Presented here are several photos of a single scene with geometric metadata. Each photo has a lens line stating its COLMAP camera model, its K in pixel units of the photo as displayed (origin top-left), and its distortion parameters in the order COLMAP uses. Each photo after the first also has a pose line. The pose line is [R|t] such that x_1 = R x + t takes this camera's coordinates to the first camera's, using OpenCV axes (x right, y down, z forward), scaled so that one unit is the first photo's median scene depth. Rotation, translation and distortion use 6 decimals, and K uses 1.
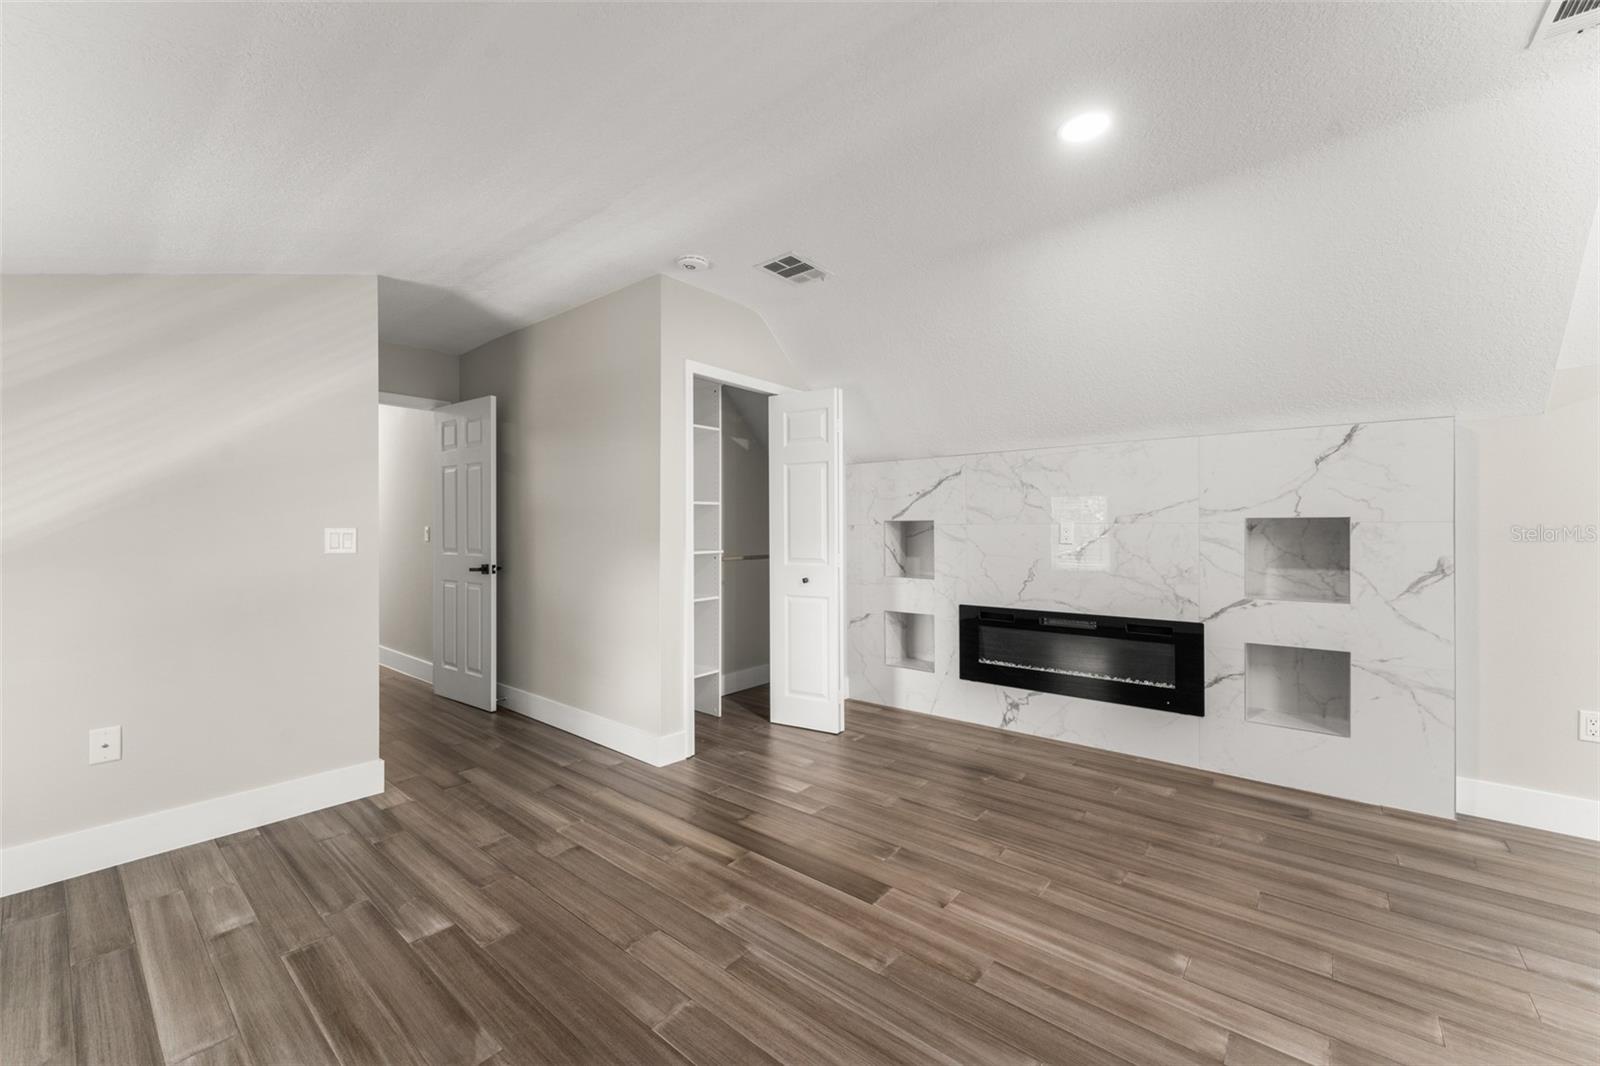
lens RADIAL K [[637.7, 0, 798.1], [0, 637.7, 527.7], [0, 0, 1]] dist [0.000118, 0.000168]
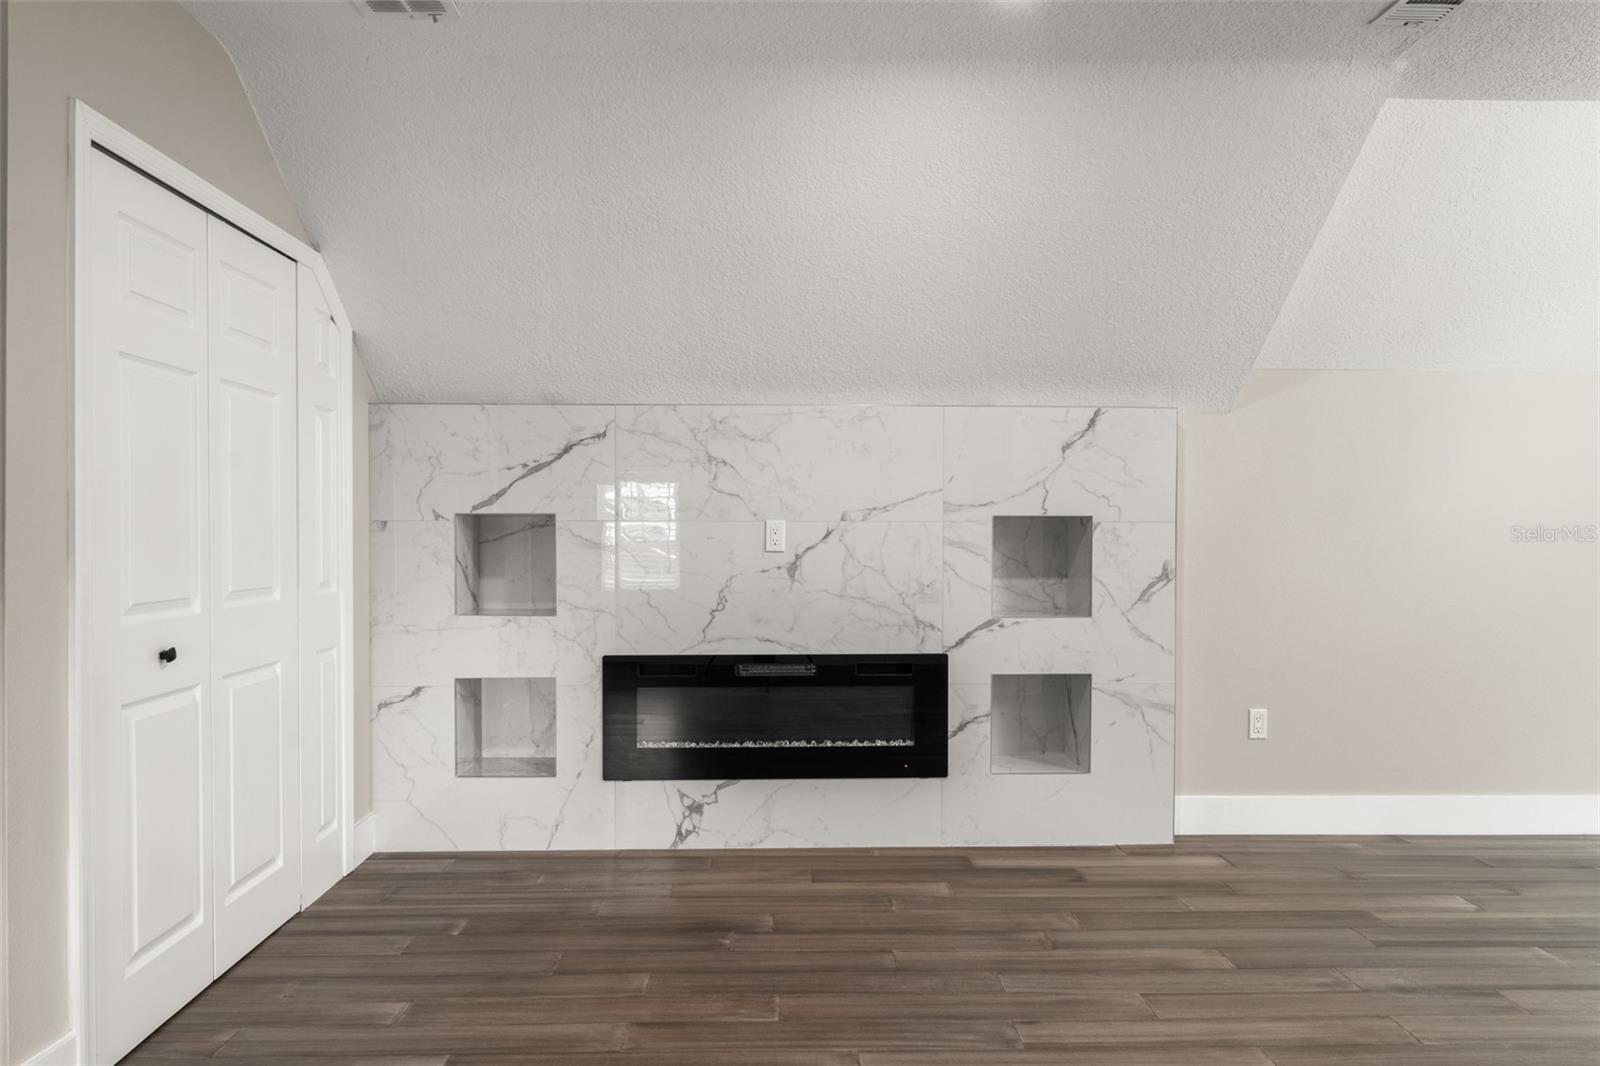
lens RADIAL K [[939.2, 0, 800.0], [0, 939.2, 533.0], [0, 0, 1]] dist [-0.001952, -0.000922]
pose [[0.754970, 0.000132, 0.655759, -0.230820], [-0.003529, 0.999986, 0.003861, 0.002618], [-0.655750, -0.005229, 0.754960, 0.275840]]
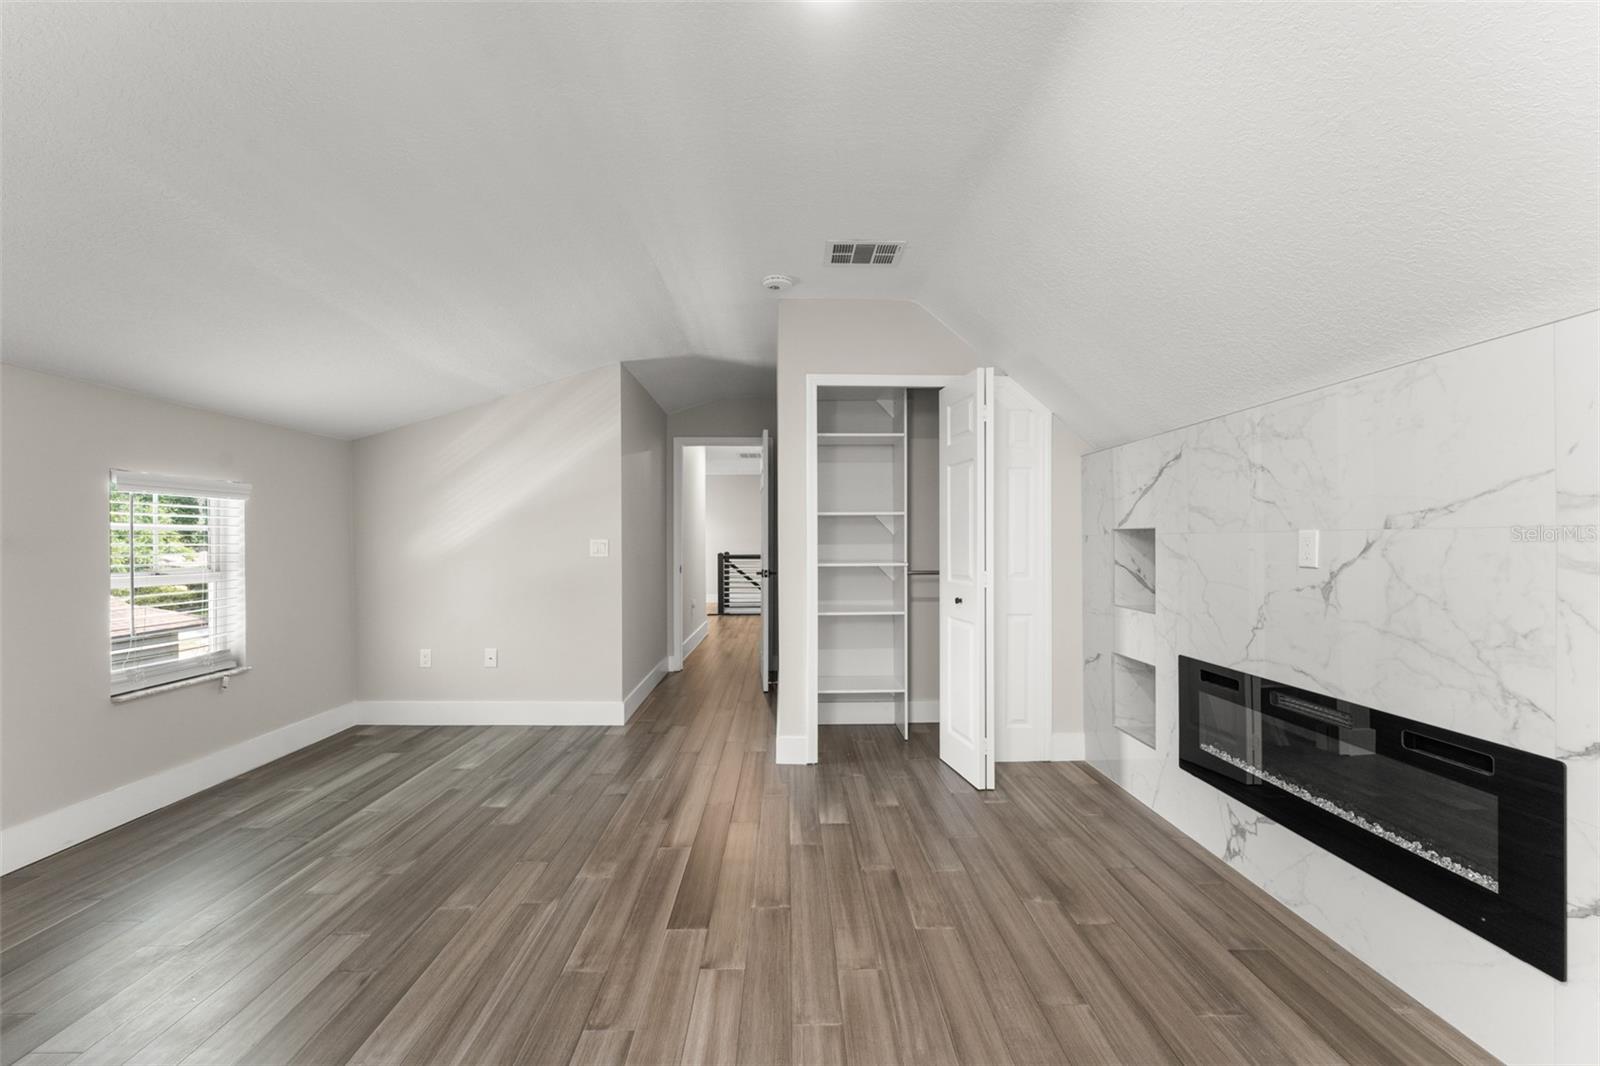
lens RADIAL K [[643.9, 0, 798.9], [0, 643.9, 542.6], [0, 0, 1]] dist [0.000580, 0.000138]
pose [[0.648631, 0.003128, -0.761096, 0.637297], [0.000753, 0.999988, 0.004752, 0.001227], [0.761103, -0.003655, 0.648621, 0.338383]]
